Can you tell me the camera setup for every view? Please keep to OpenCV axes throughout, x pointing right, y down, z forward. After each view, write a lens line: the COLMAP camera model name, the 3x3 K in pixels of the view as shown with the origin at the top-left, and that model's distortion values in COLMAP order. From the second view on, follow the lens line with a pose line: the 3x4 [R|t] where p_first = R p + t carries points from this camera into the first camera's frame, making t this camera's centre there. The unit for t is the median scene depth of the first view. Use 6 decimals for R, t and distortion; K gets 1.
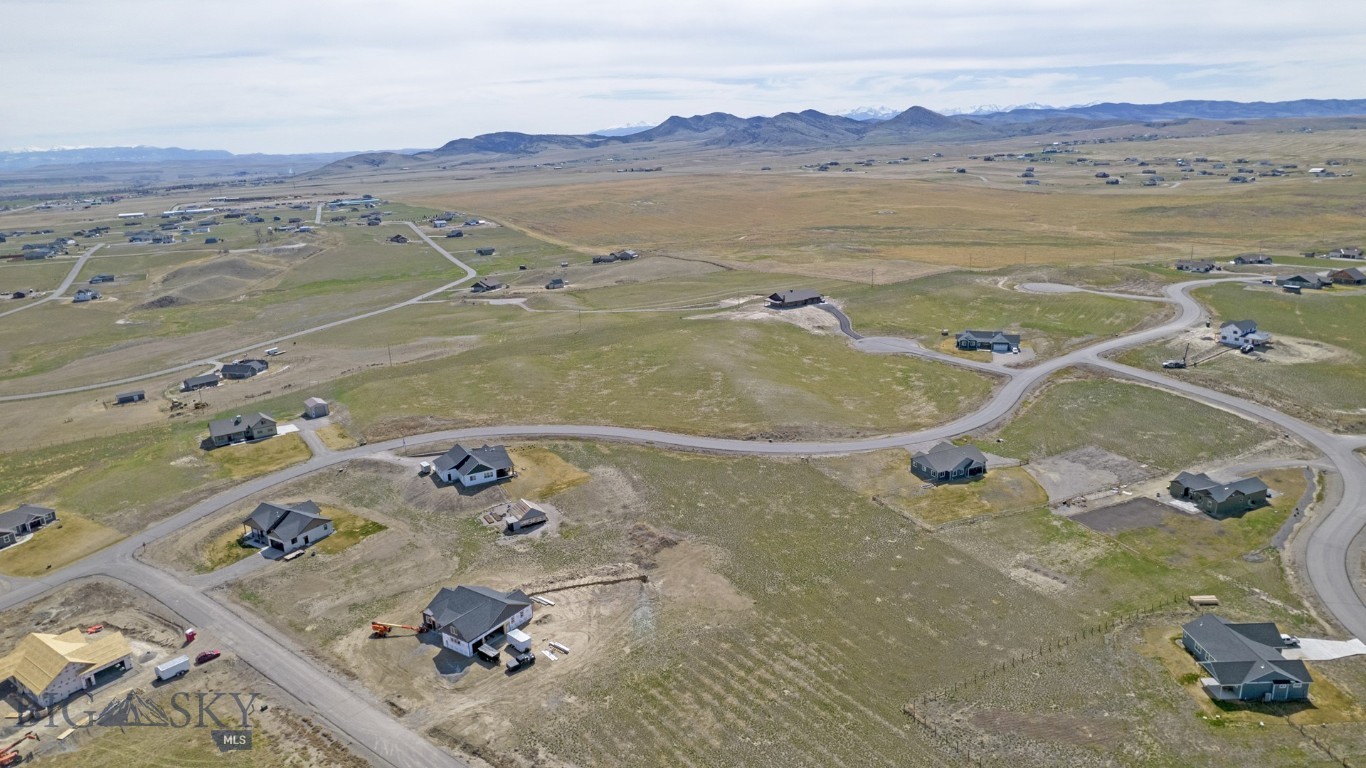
lens RADIAL K [[869.5, 0, 683.0], [0, 869.5, 384.0], [0, 0, 1]] dist [-0.071822, 0.061269]
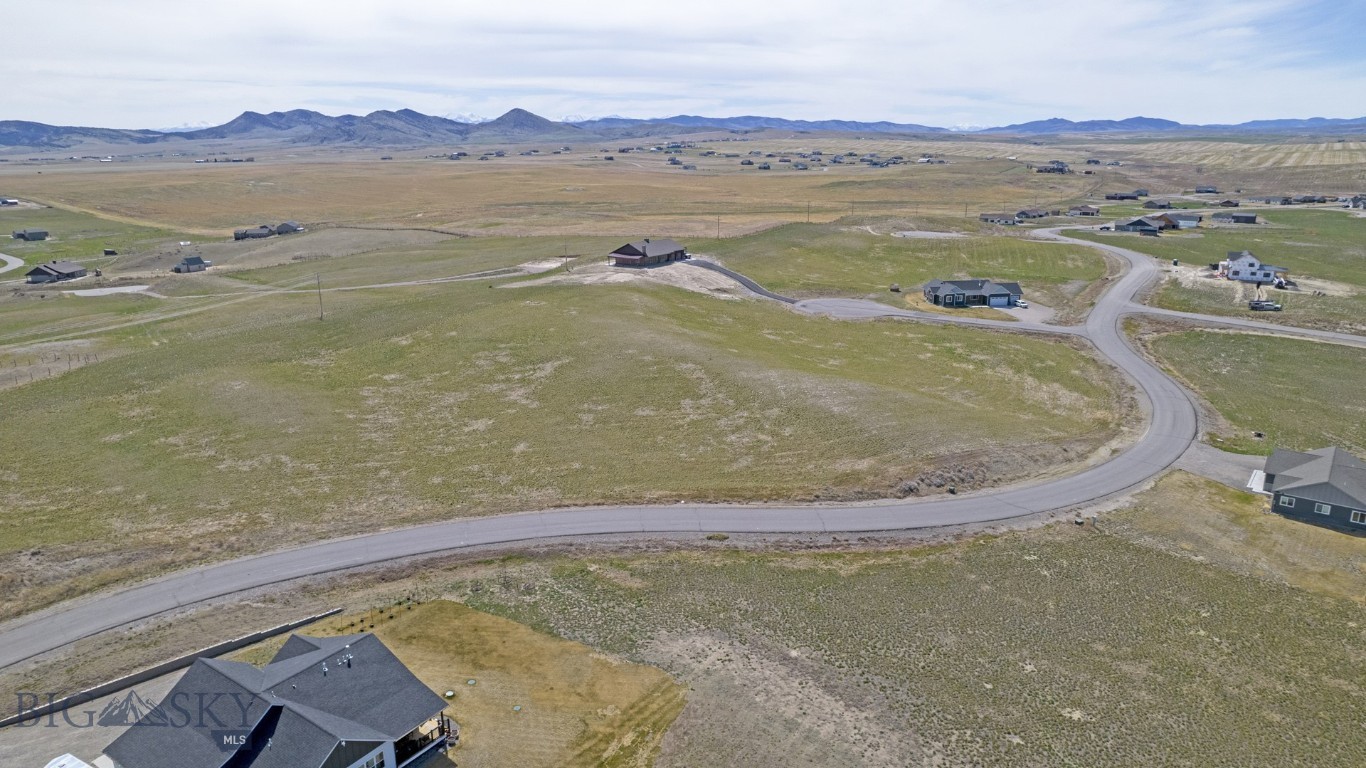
lens RADIAL K [[874.0, 0, 683.7], [0, 874.0, 370.9], [0, 0, 1]] dist [-0.077158, 0.070048]
pose [[0.899641, -0.080062, 0.429228, -0.139412], [0.090502, 0.995888, -0.003930, -0.005677], [-0.427148, 0.042382, 0.903188, 0.407915]]
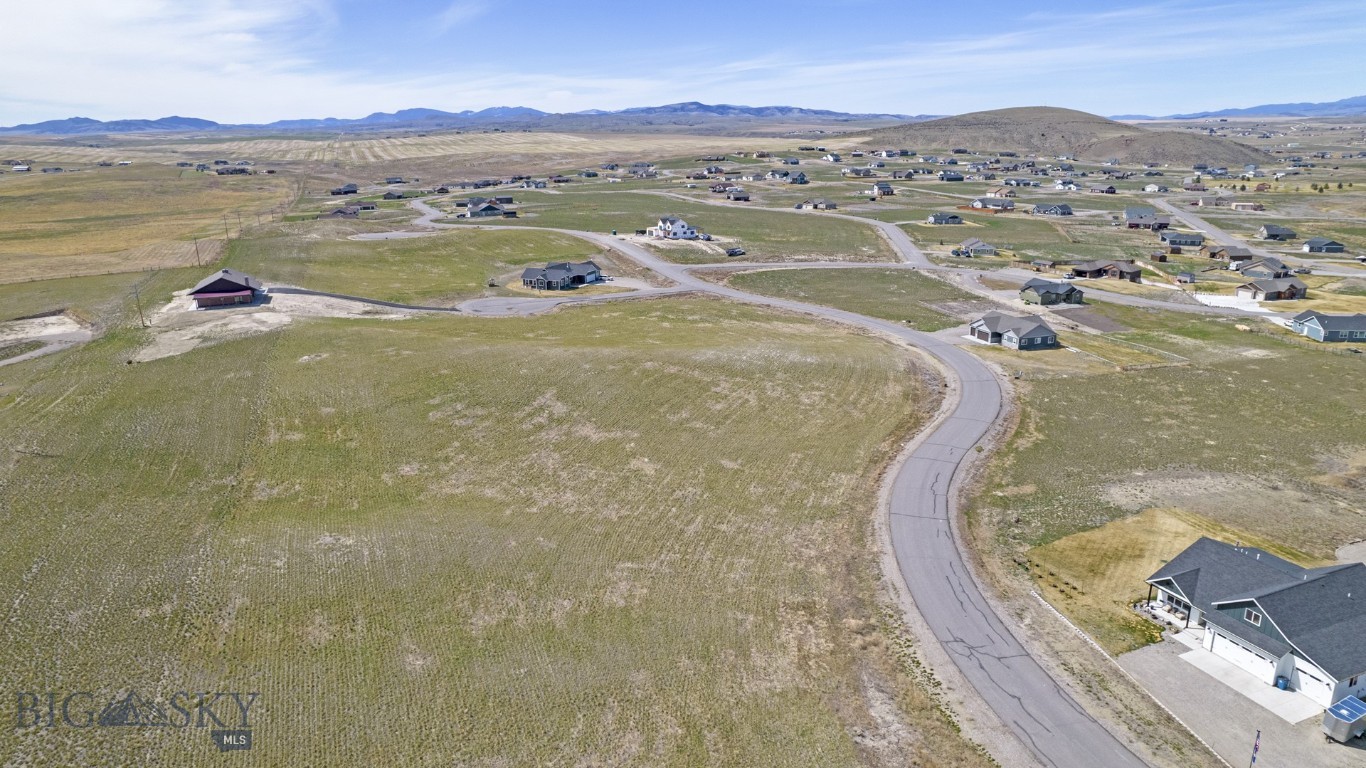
lens RADIAL K [[874.0, 0, 683.7], [0, 874.0, 370.9], [0, 0, 1]] dist [-0.077158, 0.070048]
pose [[0.123109, -0.228256, 0.965786, -0.342795], [0.274616, 0.943022, 0.187871, -0.075146], [-0.953641, 0.242091, 0.178778, 0.677491]]
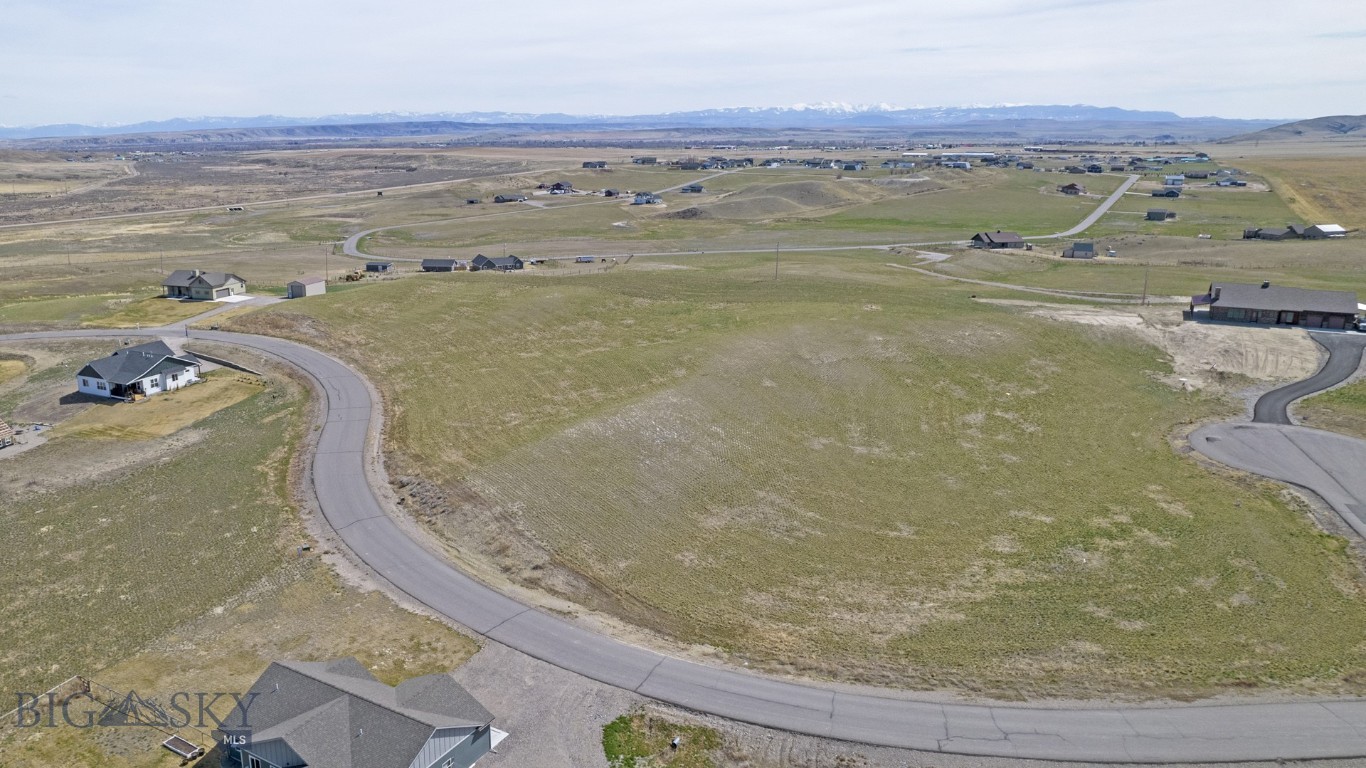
lens RADIAL K [[1008.3, 0, 577.3], [0, 1008.3, 382.0], [0, 0, 1]] dist [-0.072717, 0.062869]
pose [[0.533210, 0.237954, -0.811828, 0.338662], [-0.238591, 0.962970, 0.125548, -0.046501], [0.811641, 0.126751, 0.570240, 0.495789]]
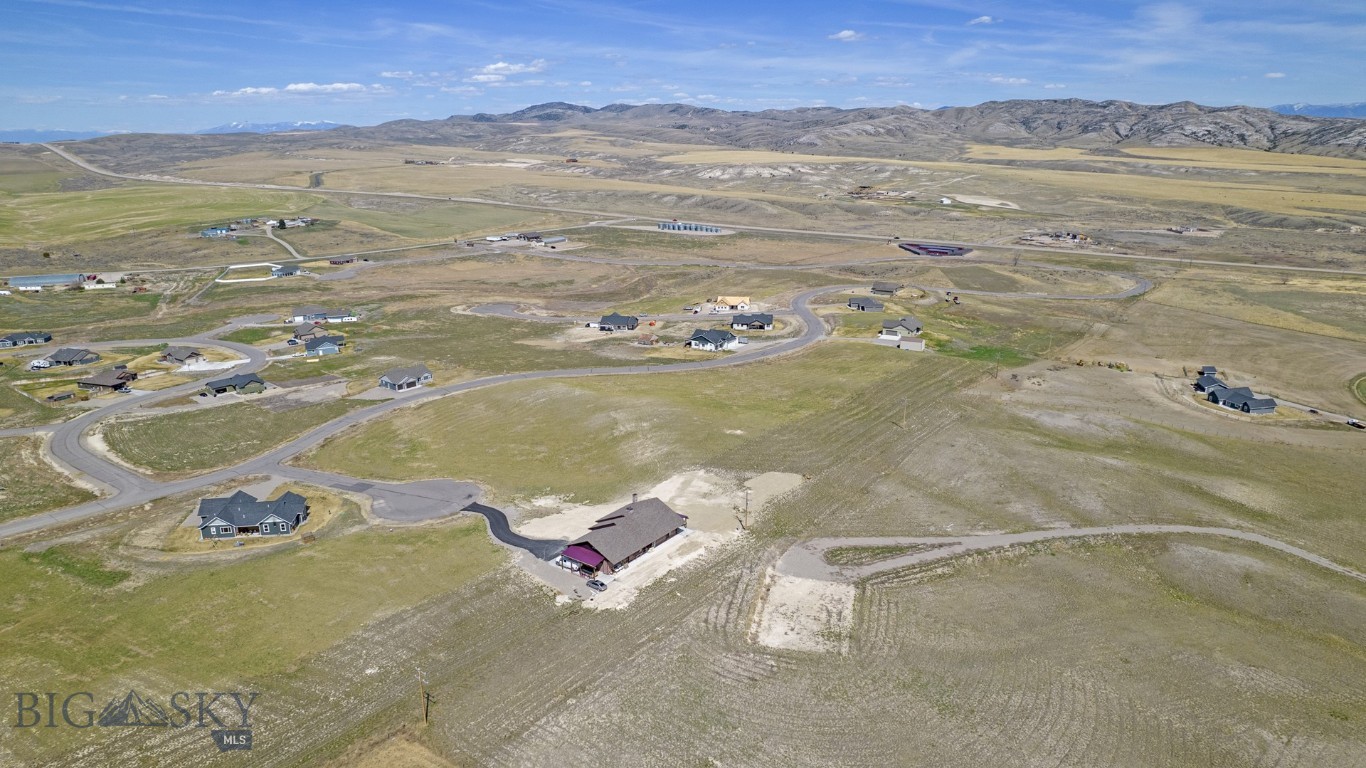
lens RADIAL K [[874.0, 0, 683.7], [0, 874.0, 370.9], [0, 0, 1]] dist [-0.077158, 0.070048]
pose [[-0.906314, 0.155381, -0.393004, 0.260137], [-0.069909, 0.862018, 0.502033, -0.387363], [0.416783, 0.482474, -0.770397, 1.321820]]
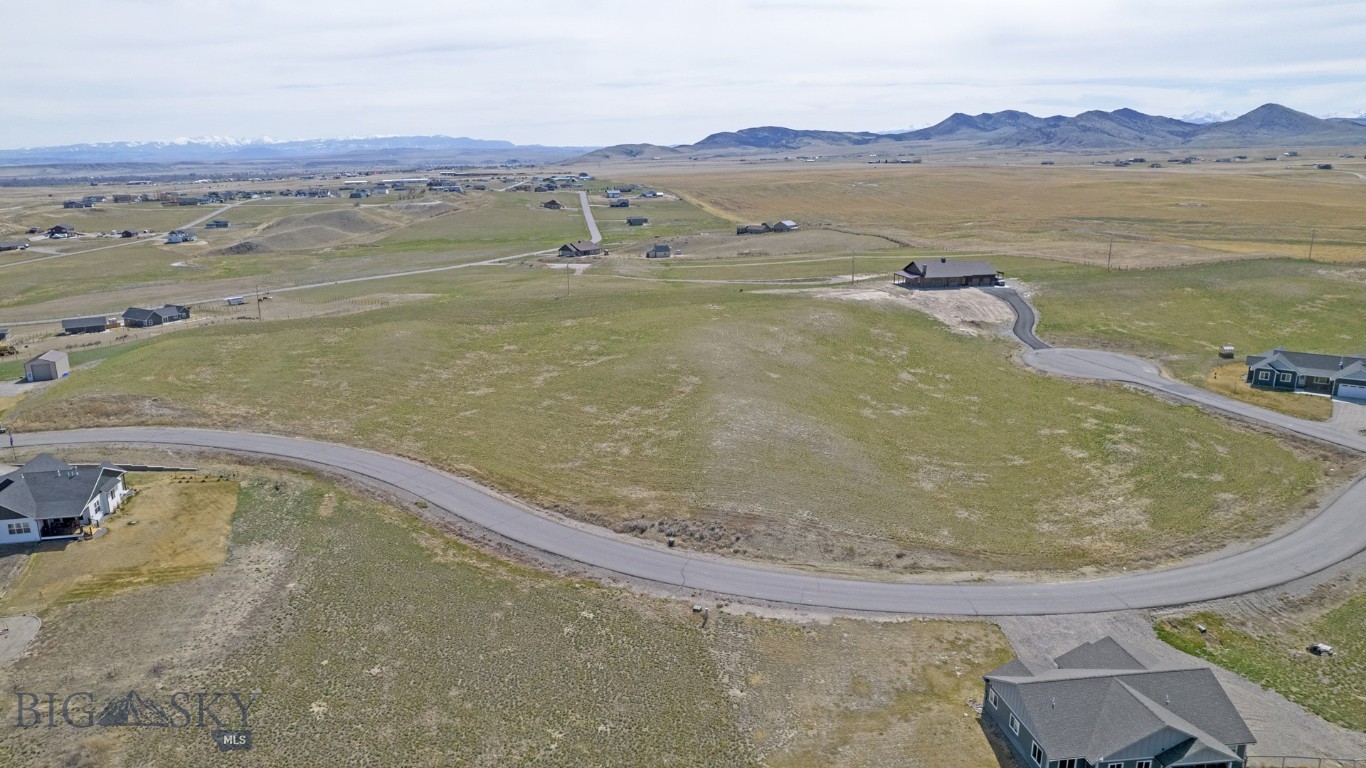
lens RADIAL K [[915.3, 0, 648.8], [0, 915.3, 404.1], [0, 0, 1]] dist [-0.078885, 0.069170]
pose [[0.945086, 0.109853, -0.307807, 0.137543], [-0.107788, 0.993890, 0.023757, -0.005828], [0.308536, 0.010726, 0.951152, 0.370935]]
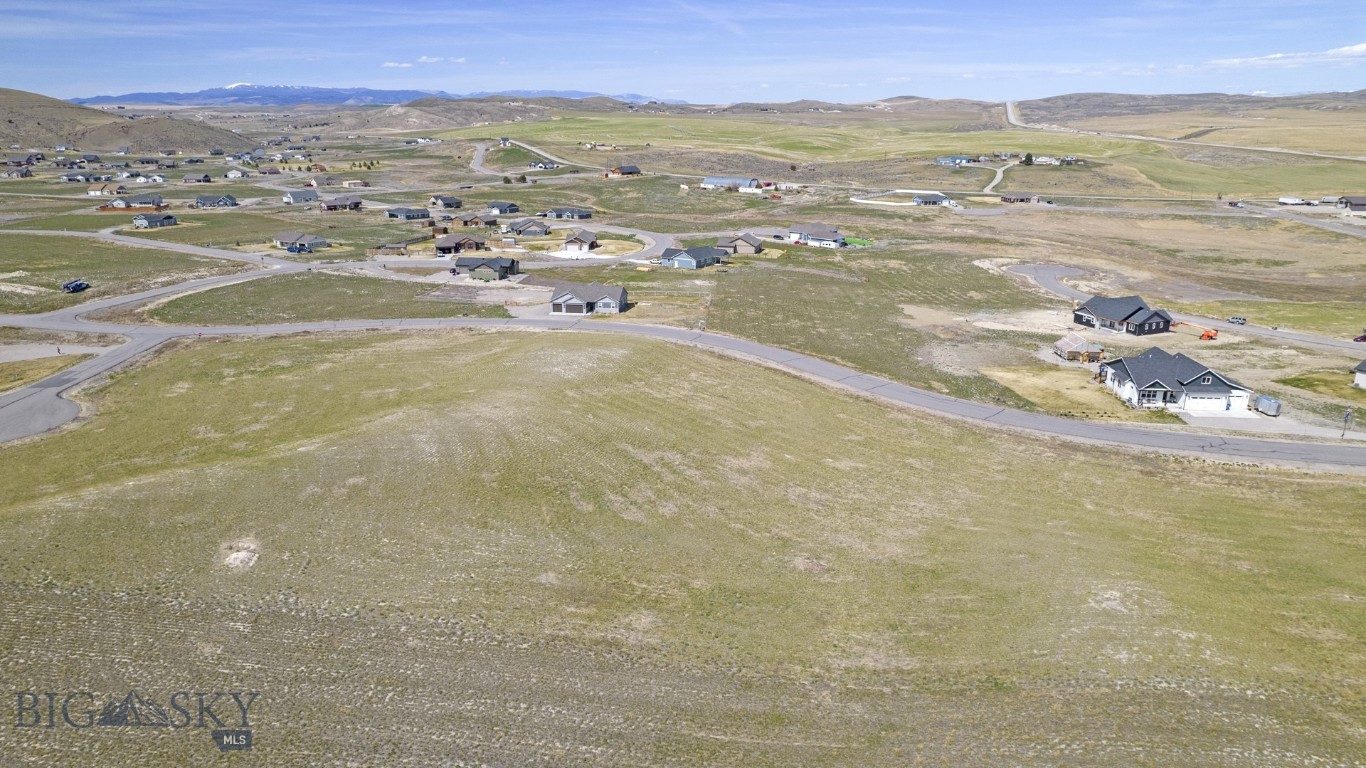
lens RADIAL K [[898.7, 0, 663.9], [0, 898.7, 379.0], [0, 0, 1]] dist [-0.077020, 0.070193]
pose [[-0.827252, -0.124226, 0.547925, -0.170376], [0.180989, 0.864336, 0.469219, -0.157208], [-0.531880, 0.487331, -0.692540, 0.960829]]
